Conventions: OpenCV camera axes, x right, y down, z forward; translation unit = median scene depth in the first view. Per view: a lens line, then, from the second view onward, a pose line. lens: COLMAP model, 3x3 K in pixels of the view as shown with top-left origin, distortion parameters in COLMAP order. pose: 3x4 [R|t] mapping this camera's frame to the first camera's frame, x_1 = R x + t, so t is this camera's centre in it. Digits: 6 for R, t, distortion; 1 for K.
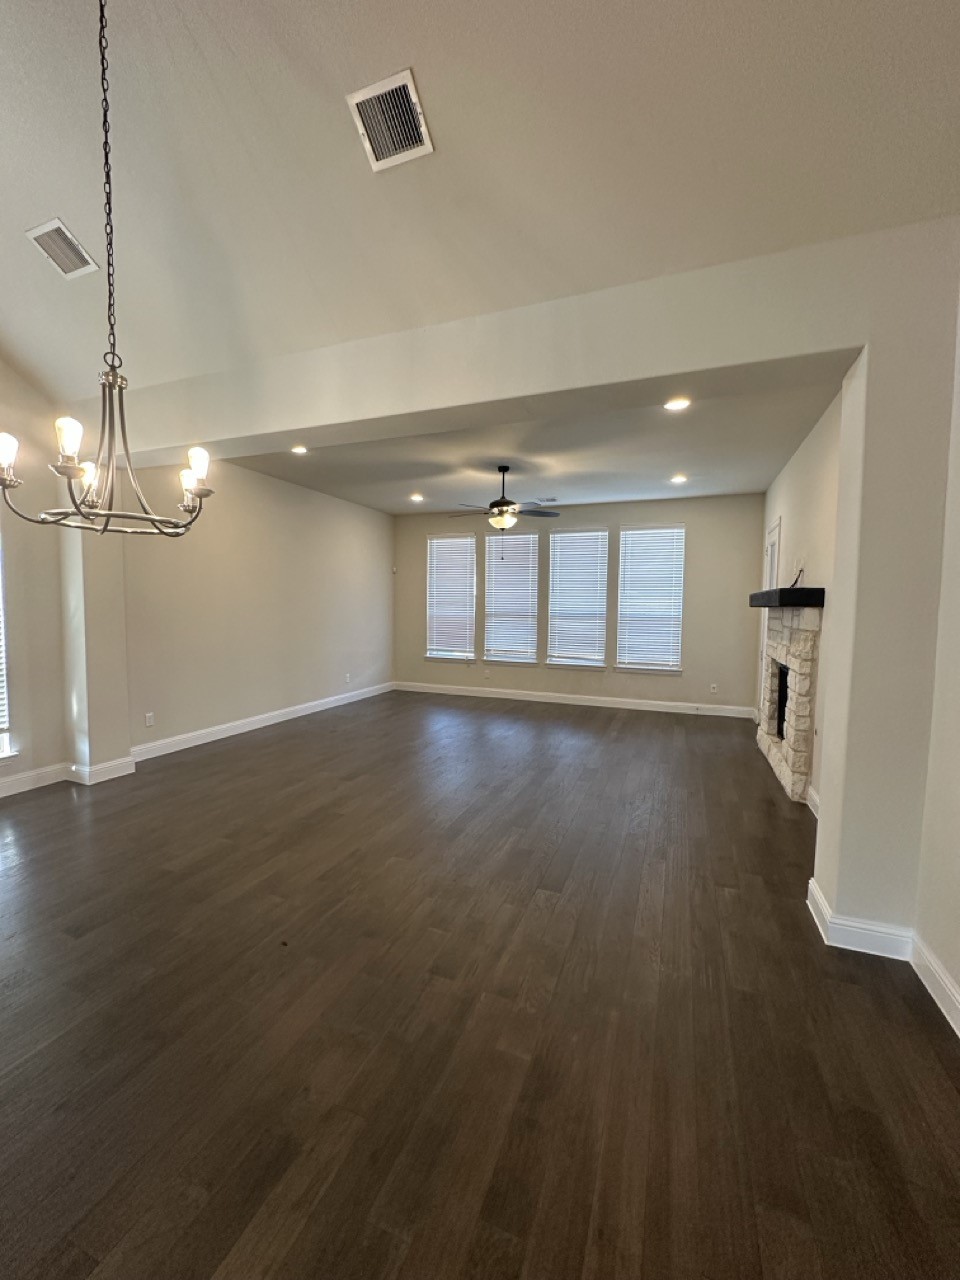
lens RADIAL K [[508.5, 0, 483.8], [0, 508.5, 638.4], [0, 0, 1]] dist [0.001429, -0.000447]
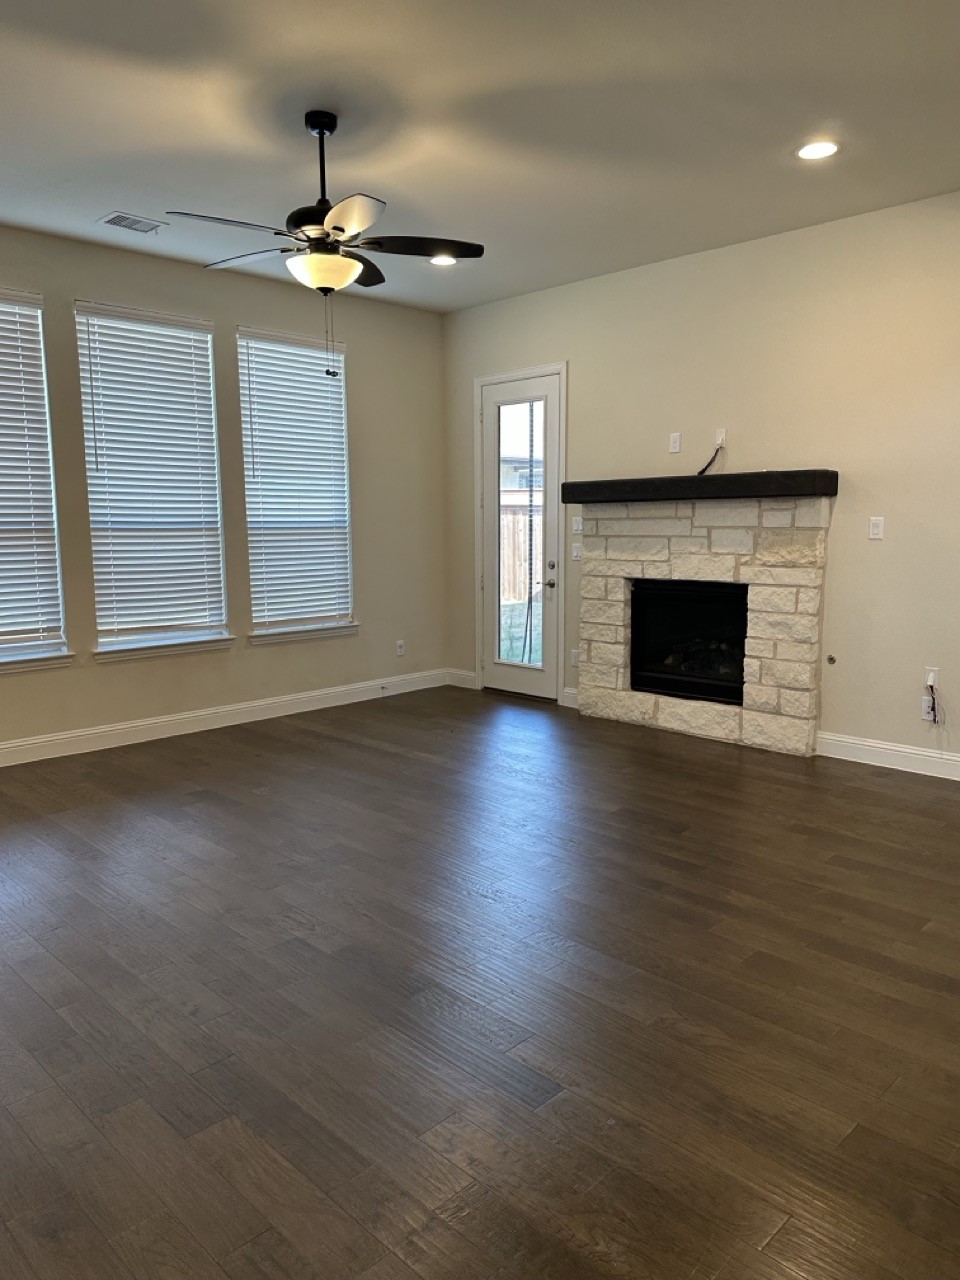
lens RADIAL K [[908.7, 0, 484.2], [0, 908.7, 644.5], [0, 0, 1]] dist [0.016544, 0.002703]
pose [[0.408807, -0.138052, 0.902119, -0.426159], [0.068150, 0.990350, 0.120671, -0.022686], [-0.910073, 0.012148, 0.414270, 0.472650]]
